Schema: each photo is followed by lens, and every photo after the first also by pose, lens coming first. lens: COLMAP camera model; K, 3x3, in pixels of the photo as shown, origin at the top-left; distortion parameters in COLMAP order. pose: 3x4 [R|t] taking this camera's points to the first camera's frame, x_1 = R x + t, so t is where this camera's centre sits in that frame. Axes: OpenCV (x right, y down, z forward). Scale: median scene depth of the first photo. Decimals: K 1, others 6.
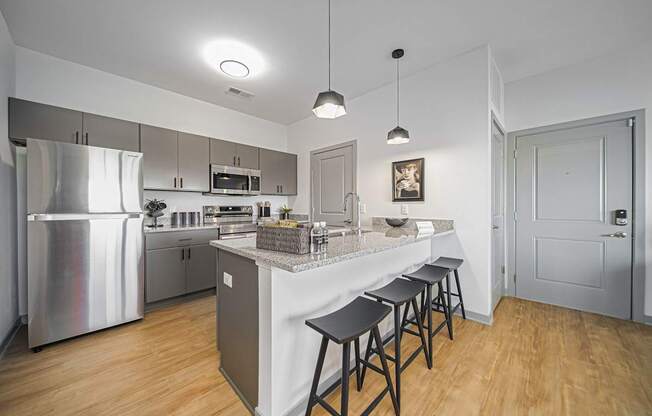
lens RADIAL K [[228.8, 0, 326.6], [0, 228.8, 207.1], [0, 0, 1]] dist [-0.001326, -0.000035]
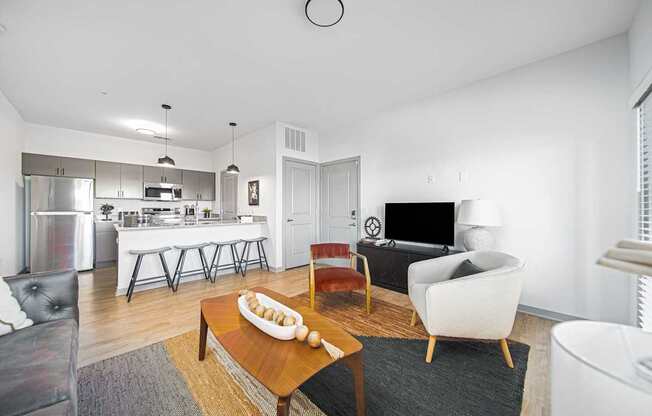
lens RADIAL K [[228.8, 0, 325.5], [0, 228.8, 207.0], [0, 0, 1]] dist [-0.001326, -0.000035]
pose [[0.999940, 0.002609, -0.010622, 0.863572], [-0.002684, 0.999971, -0.007092, -0.002192], [0.010604, 0.007120, 0.999918, -0.649355]]
